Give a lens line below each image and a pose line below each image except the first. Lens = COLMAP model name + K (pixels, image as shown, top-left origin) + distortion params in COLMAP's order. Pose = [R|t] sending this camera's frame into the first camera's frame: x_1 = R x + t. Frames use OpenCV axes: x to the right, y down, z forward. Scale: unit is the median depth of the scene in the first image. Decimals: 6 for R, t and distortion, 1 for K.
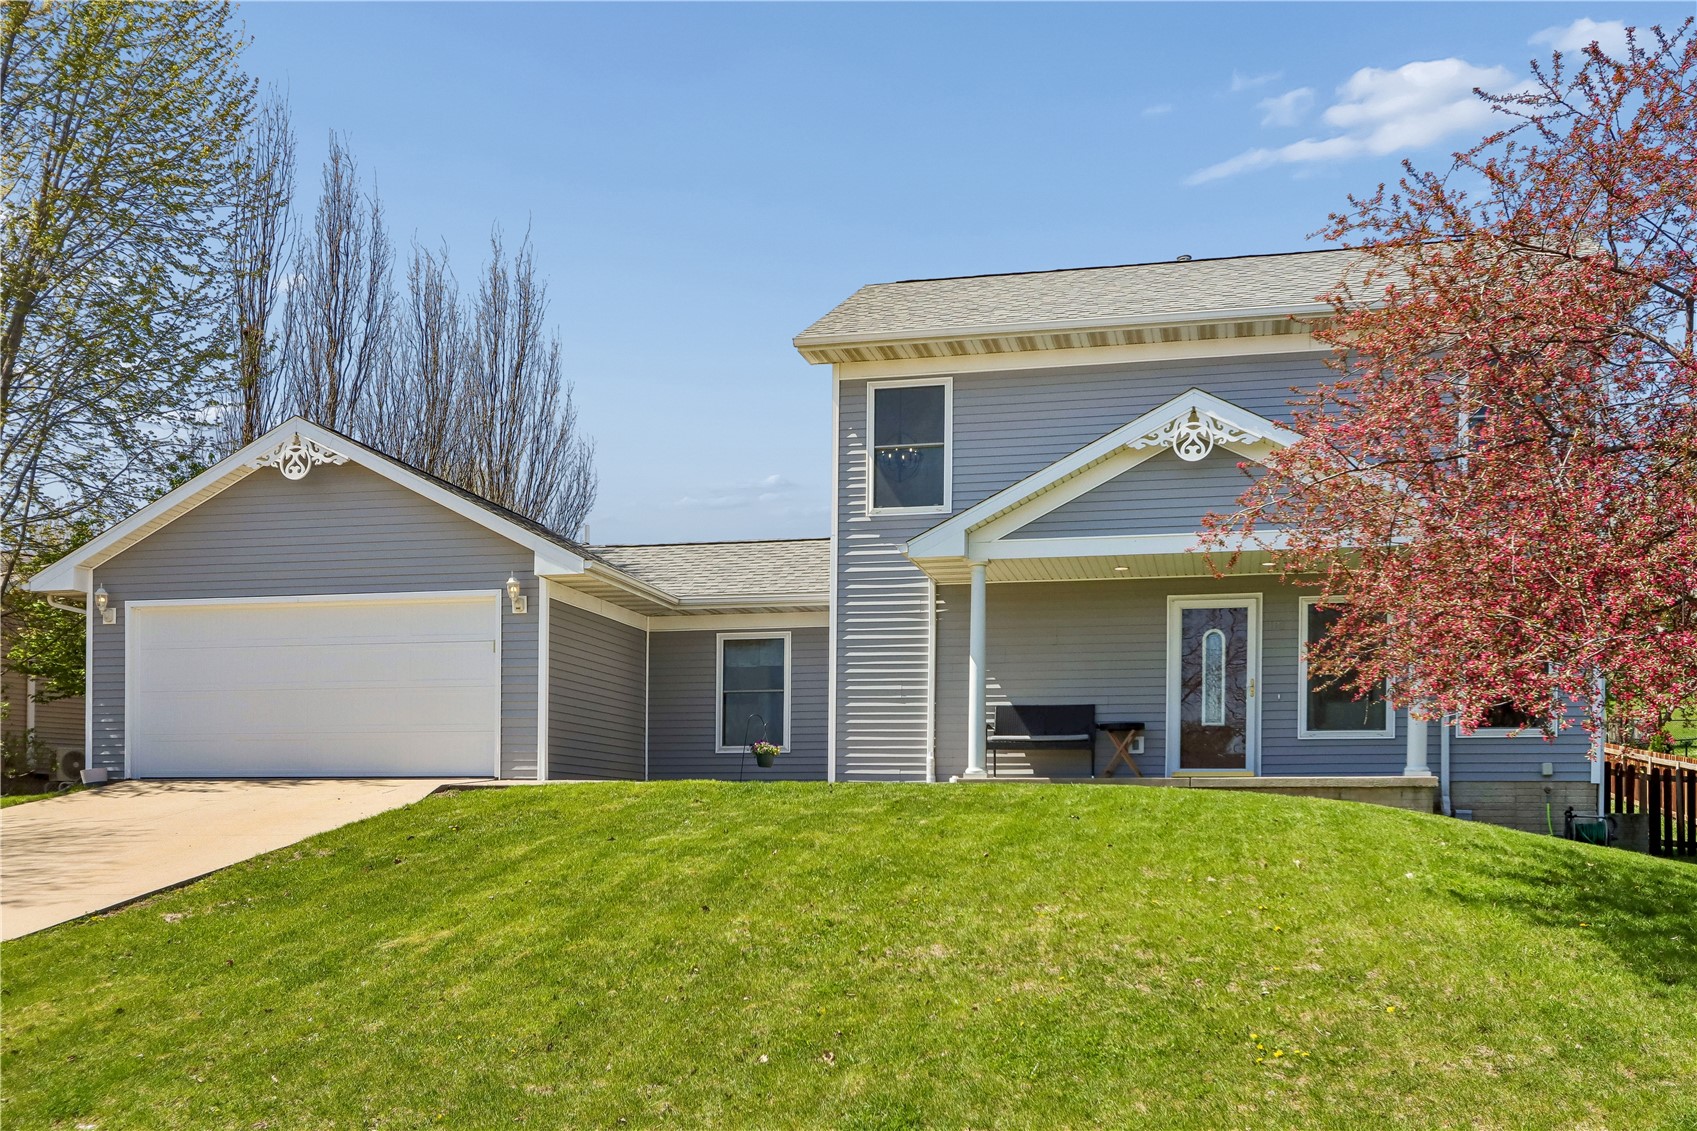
lens RADIAL K [[1634.6, 0, 848.5], [0, 1634.6, 565.5], [0, 0, 1]] dist [0.005673, 0.006410]
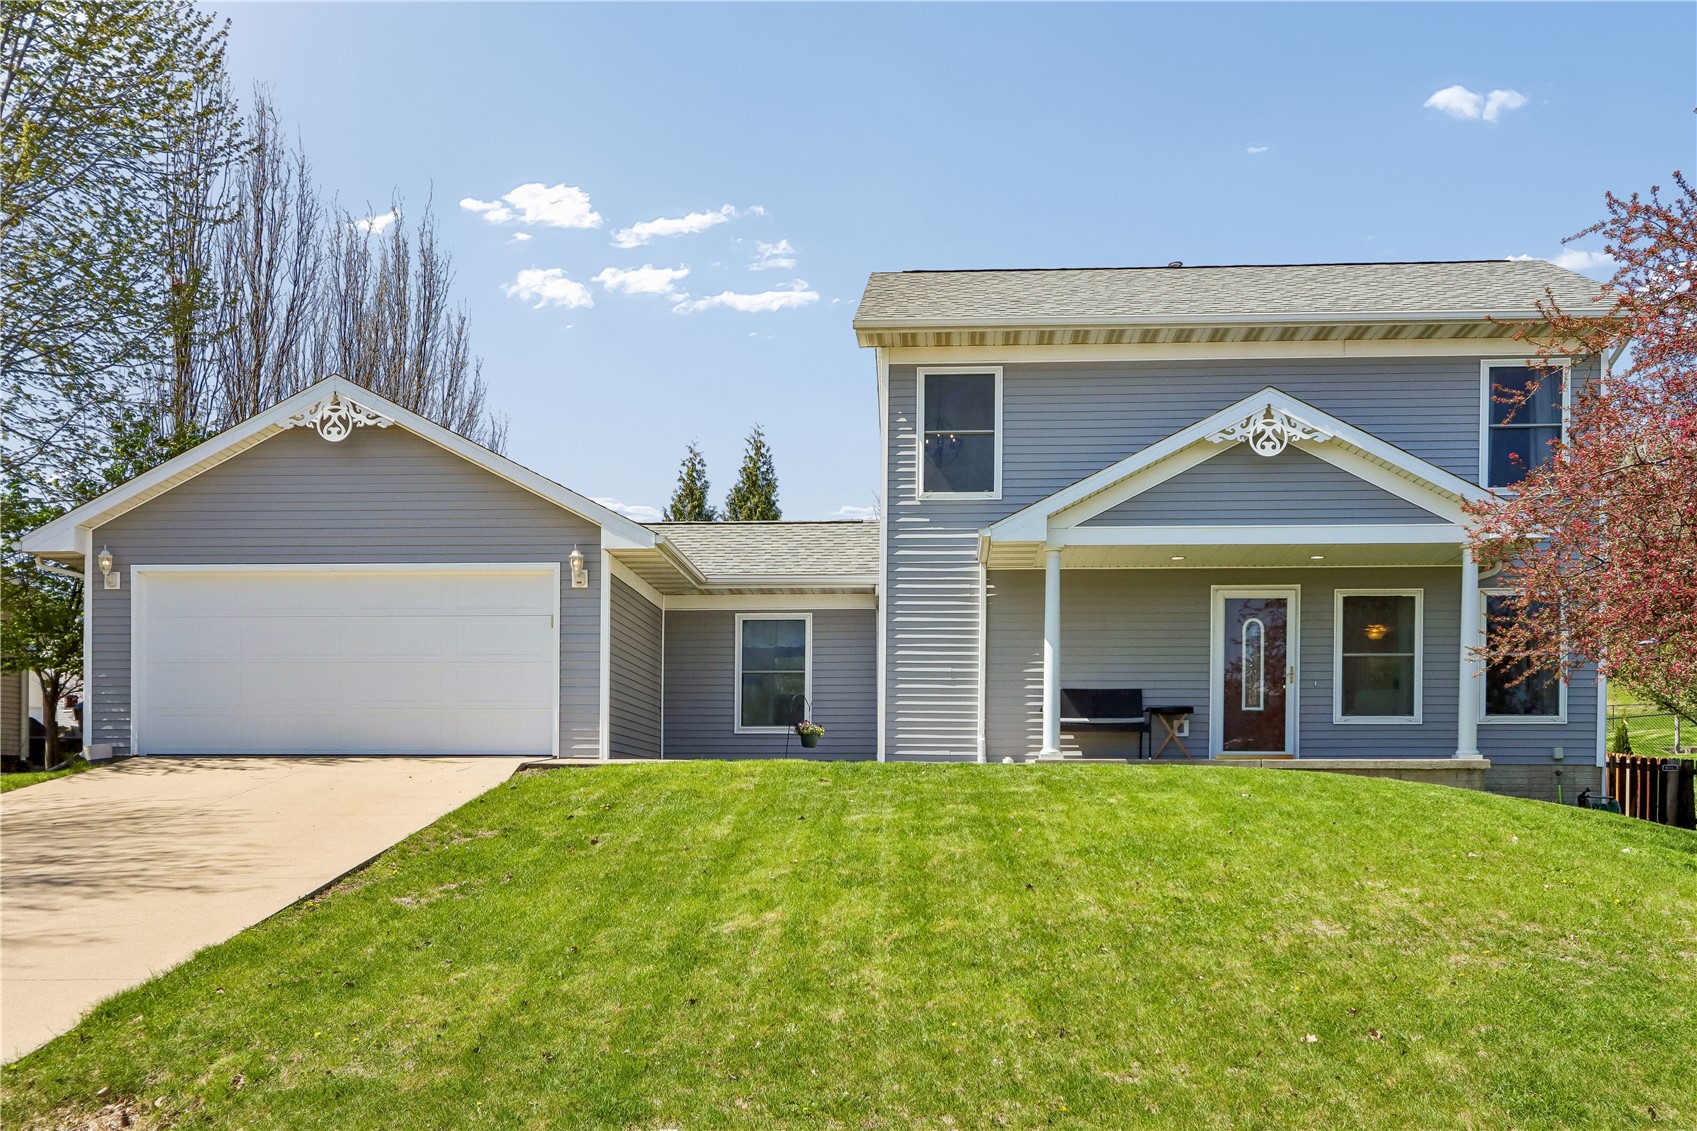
lens RADIAL K [[1578.2, 0, 848.5], [0, 1578.2, 565.5], [0, 0, 1]] dist [0.008190, 0.002426]
pose [[0.985159, 0.025830, 0.169692, -0.200380], [-0.026527, 0.999646, 0.001841, 0.009931], [-0.169584, -0.006315, 0.985495, 0.046375]]
